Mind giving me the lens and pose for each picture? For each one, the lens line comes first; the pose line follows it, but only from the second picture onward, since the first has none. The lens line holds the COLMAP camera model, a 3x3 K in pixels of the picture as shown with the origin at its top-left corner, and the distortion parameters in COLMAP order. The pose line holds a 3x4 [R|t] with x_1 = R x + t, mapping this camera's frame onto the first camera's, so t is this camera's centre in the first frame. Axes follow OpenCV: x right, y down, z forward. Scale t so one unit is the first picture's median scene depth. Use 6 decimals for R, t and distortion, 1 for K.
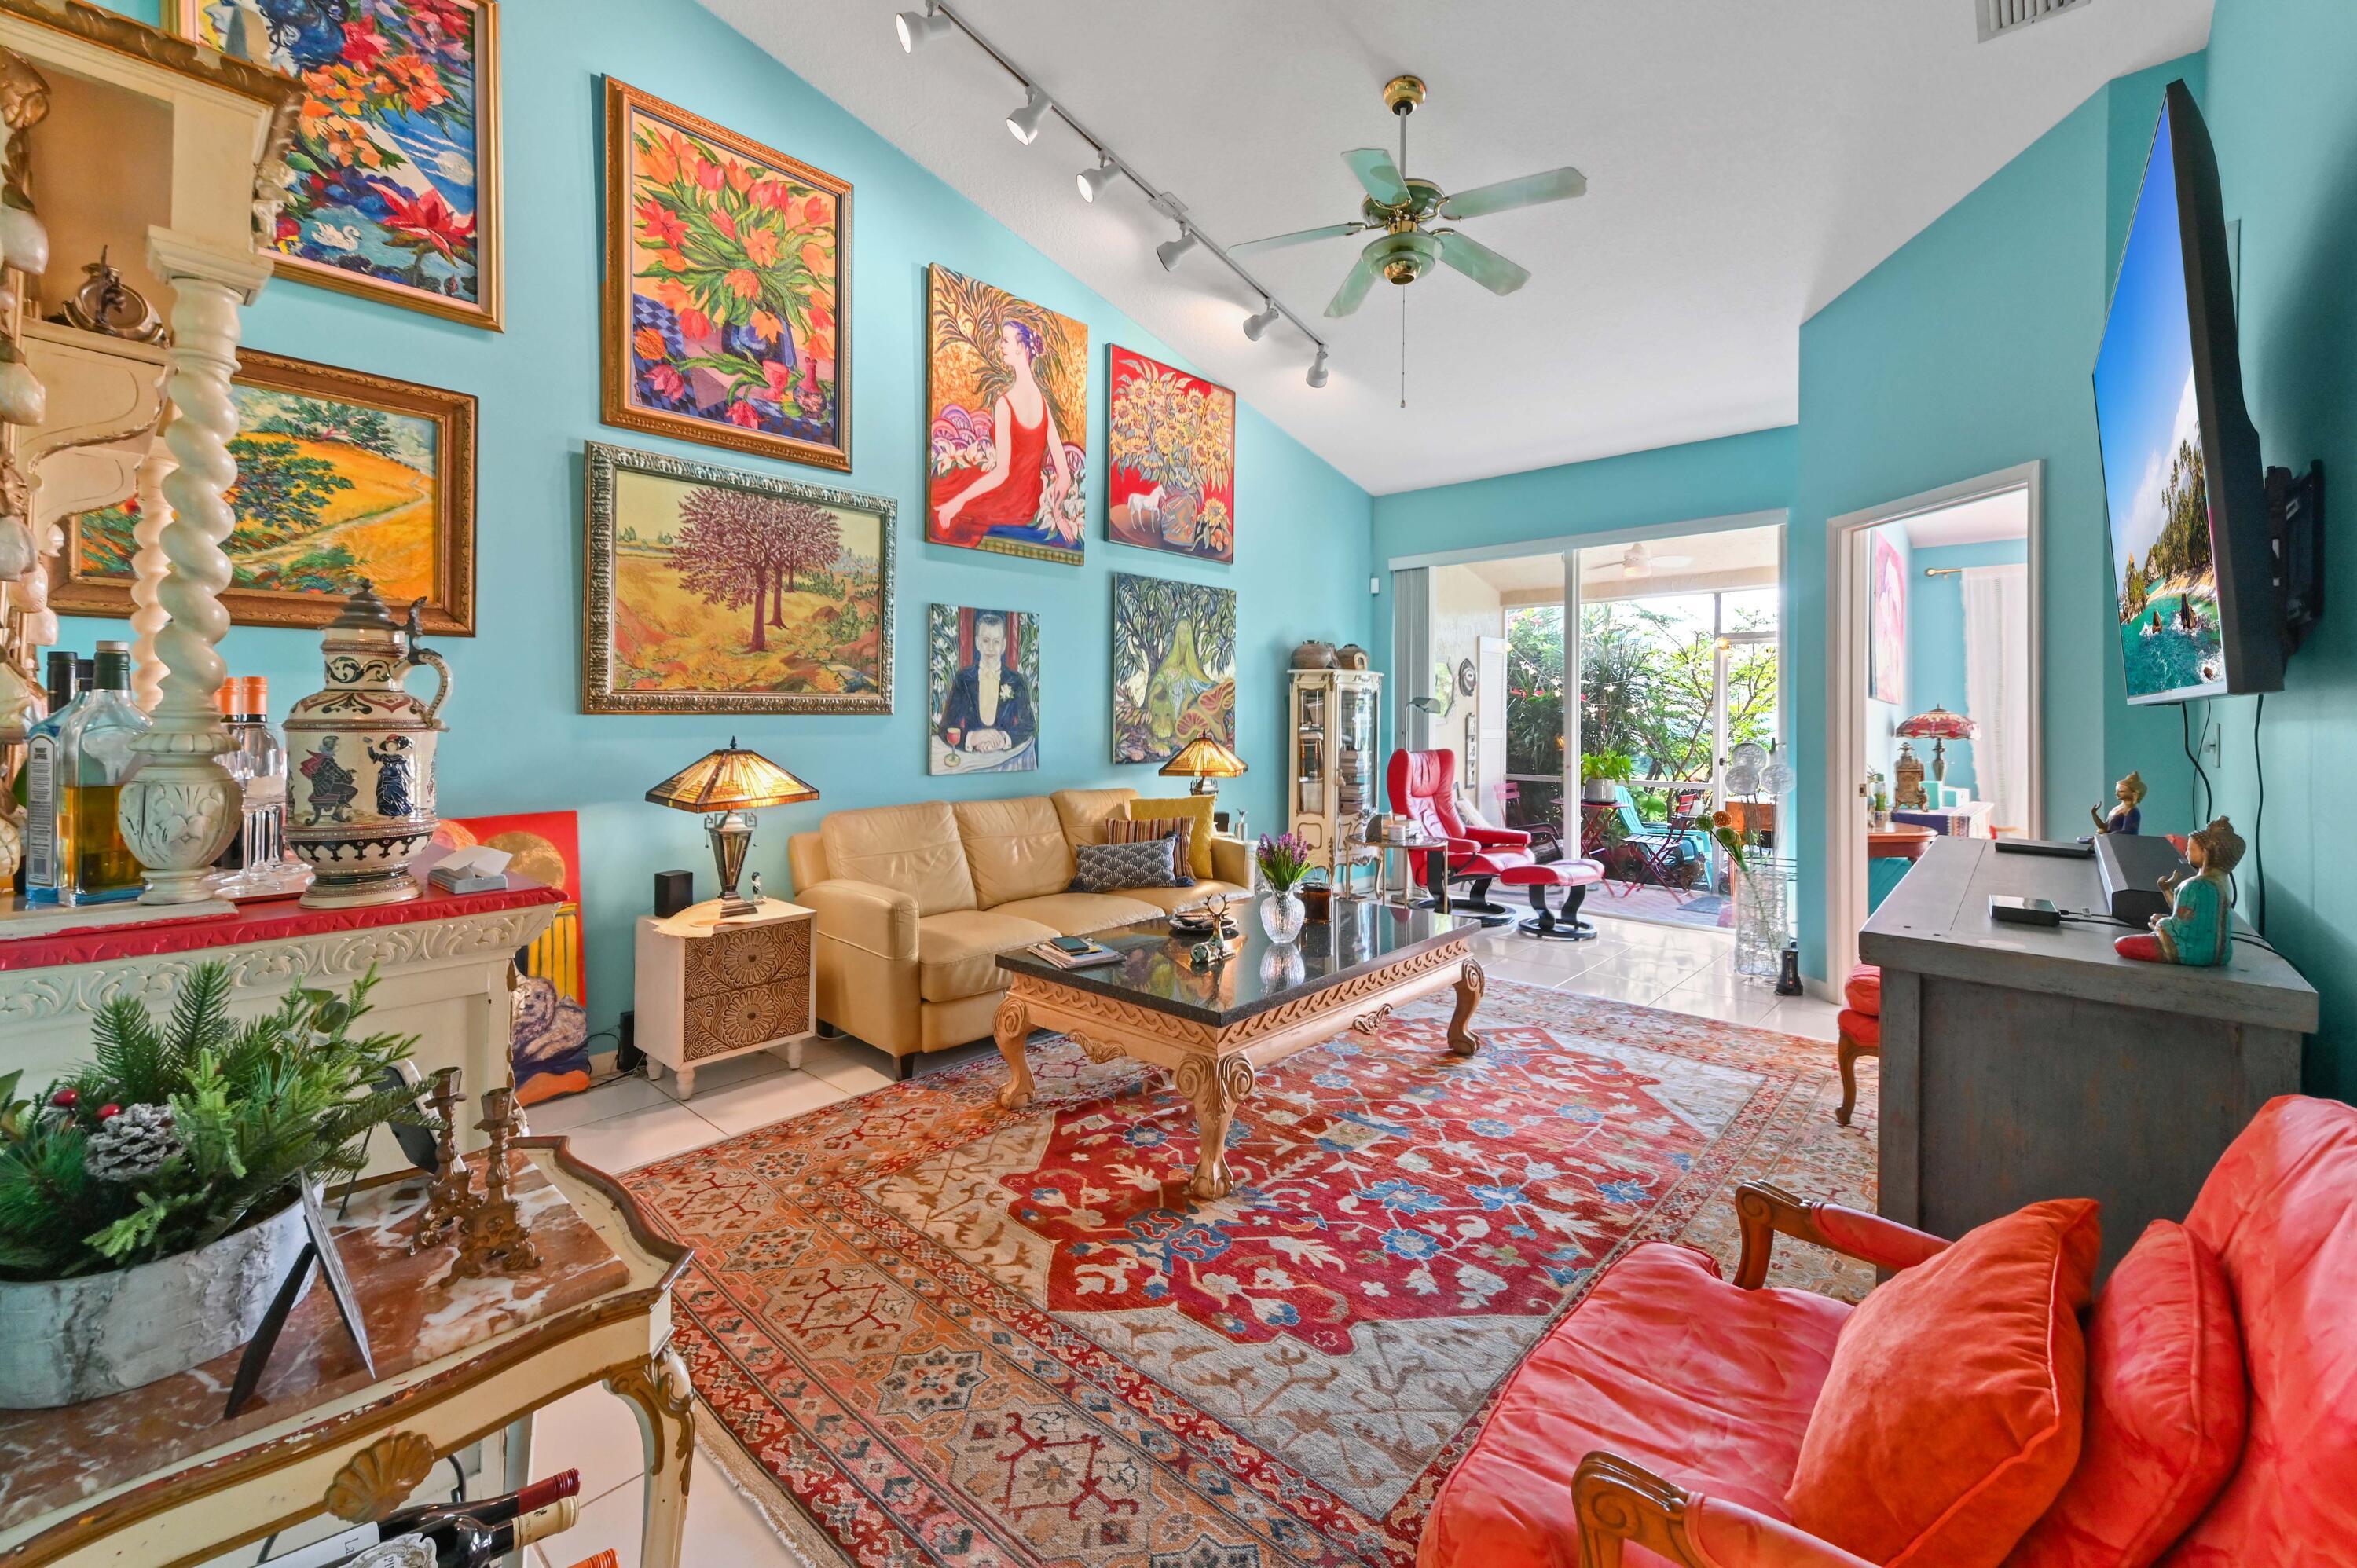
lens RADIAL K [[965.6, 0, 1168.6], [0, 965.6, 712.9], [0, 0, 1]] dist [0.015867, 0.000165]
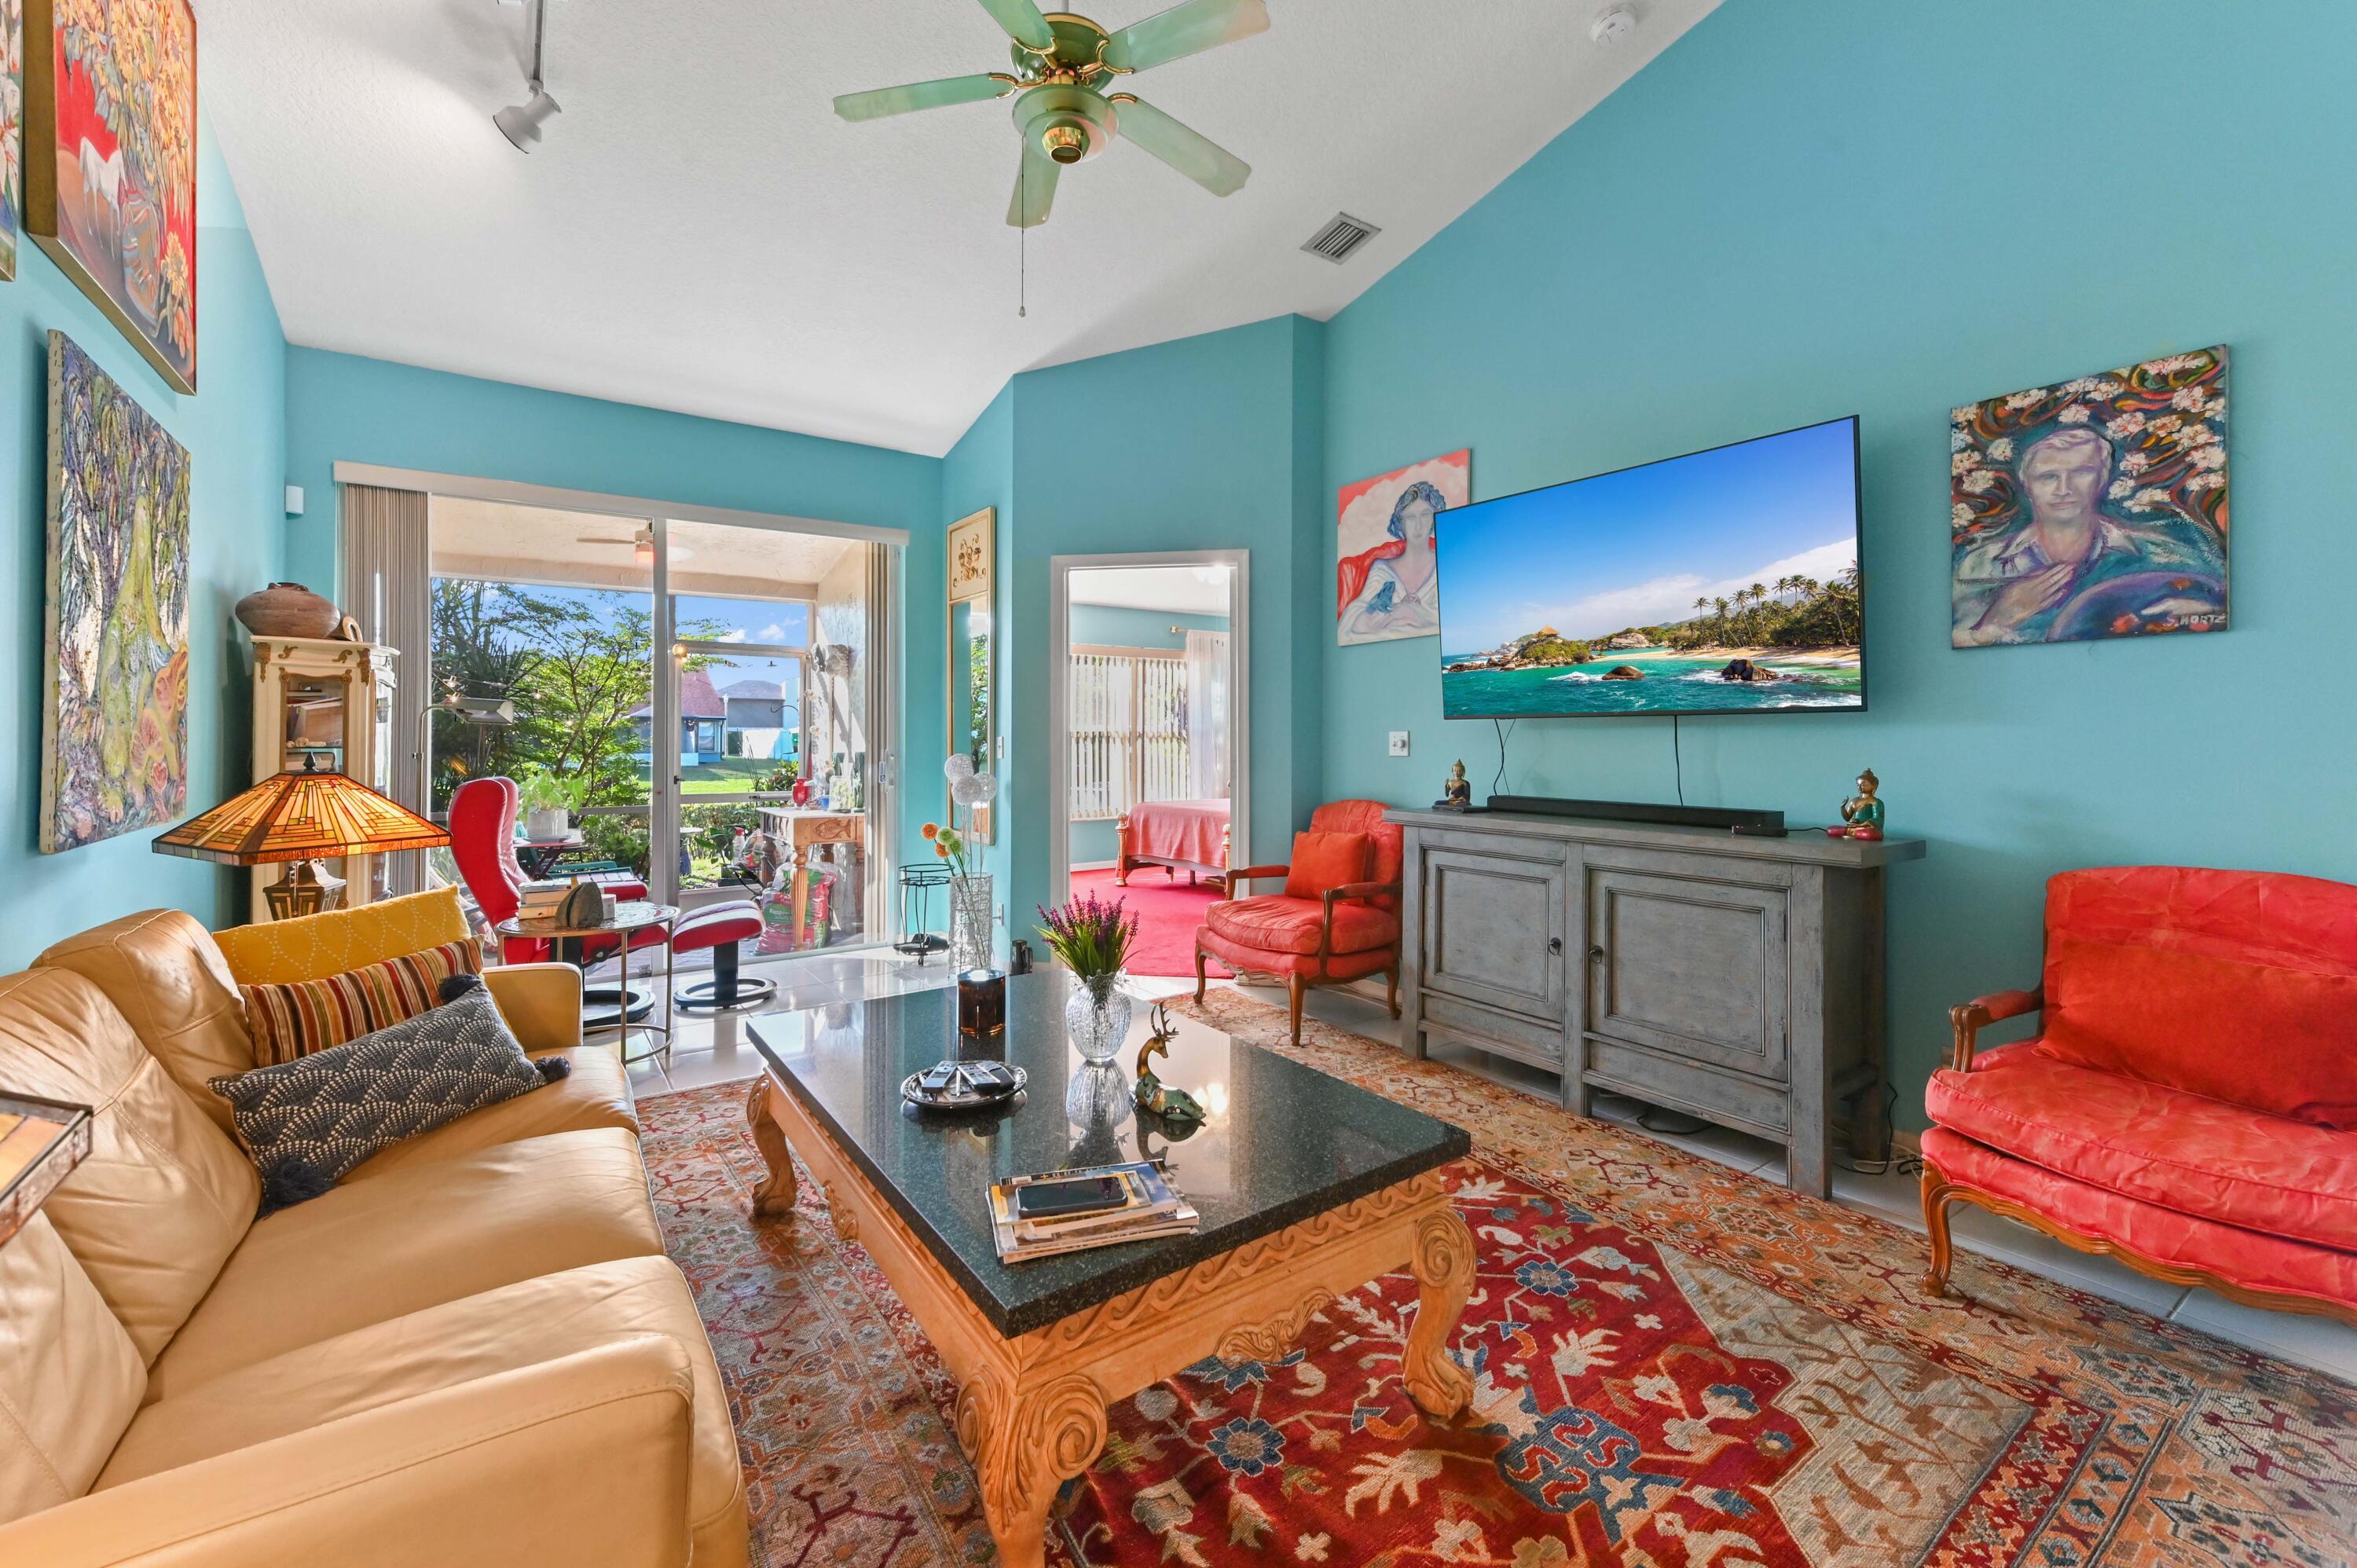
lens RADIAL K [[965.6, 0, 1200.7], [0, 965.6, 732.0], [0, 0, 1]] dist [0.015867, 0.000165]
pose [[0.212406, 0.001555, 0.977180, -0.659585], [0.000733, 0.999998, -0.001751, 0.016962], [-0.977181, 0.001089, 0.212405, 0.999615]]
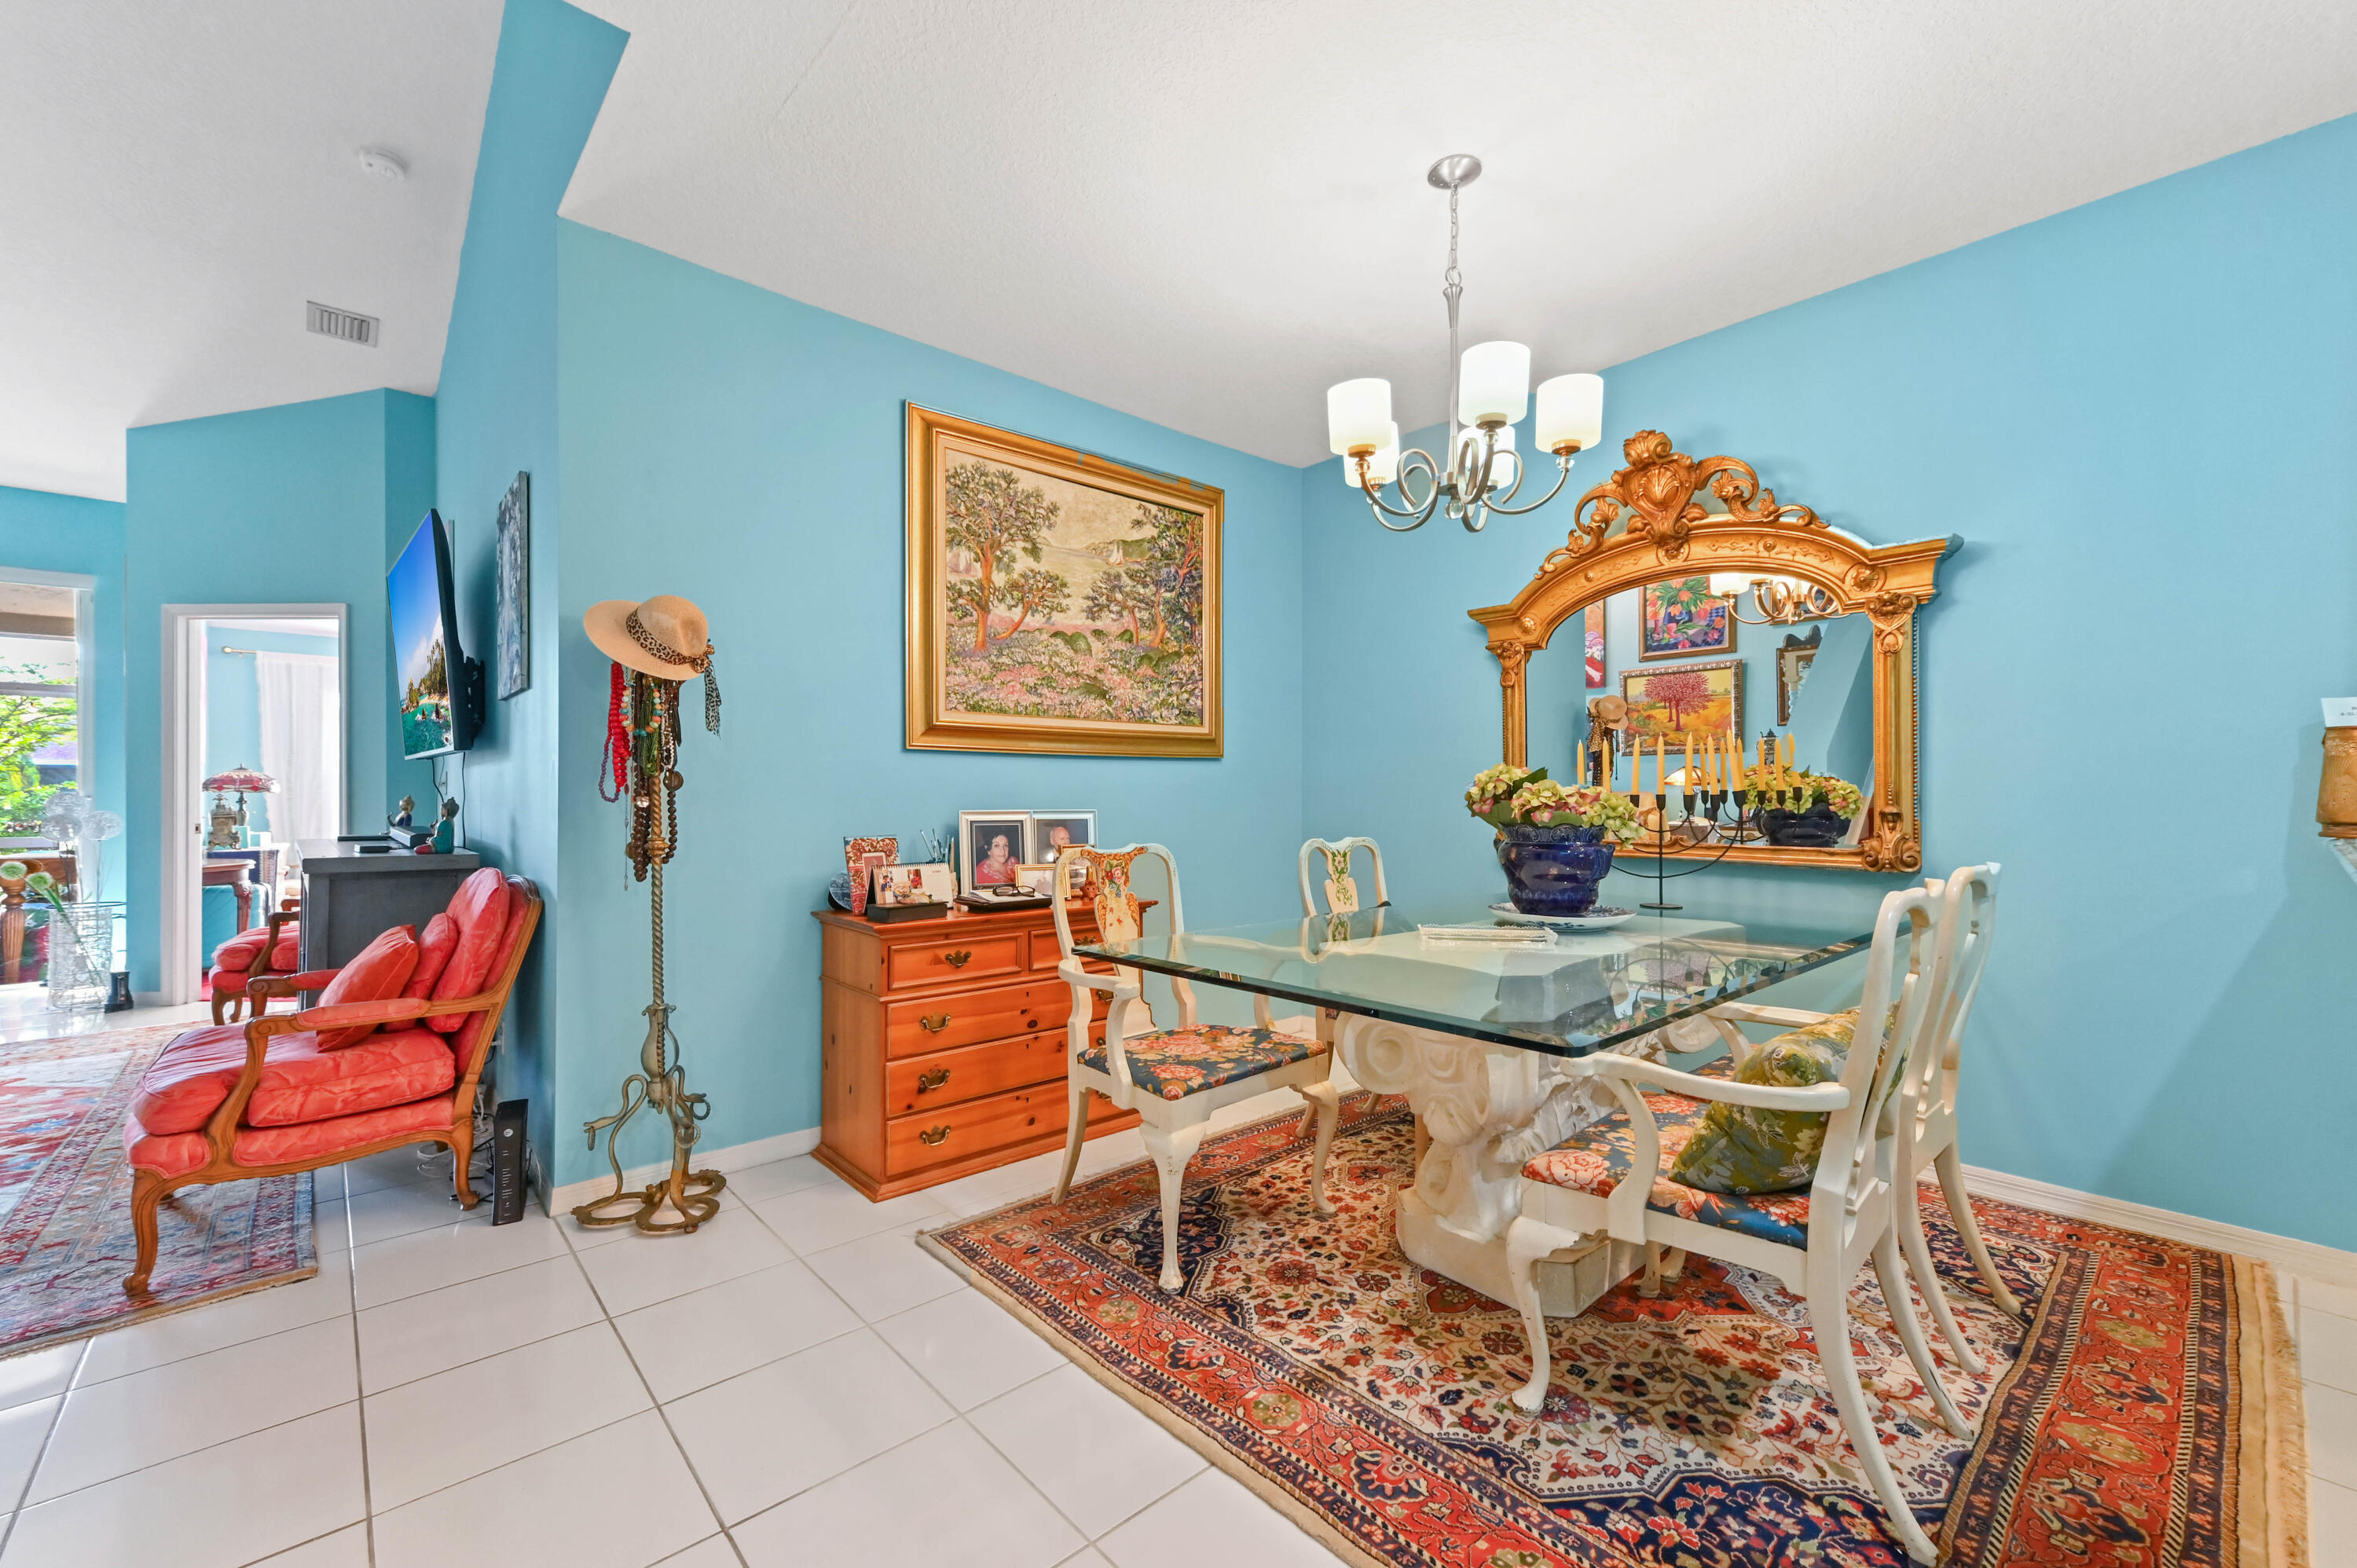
lens RADIAL K [[965.6, 0, 1185.9], [0, 965.6, 784.0], [0, 0, 1]] dist [0.015867, 0.000165]
pose [[0.095997, 0.001090, 0.995381, -0.683671], [0.001505, 0.999998, -0.001240, 0.045430], [-0.995381, 0.001617, 0.095995, -0.615747]]
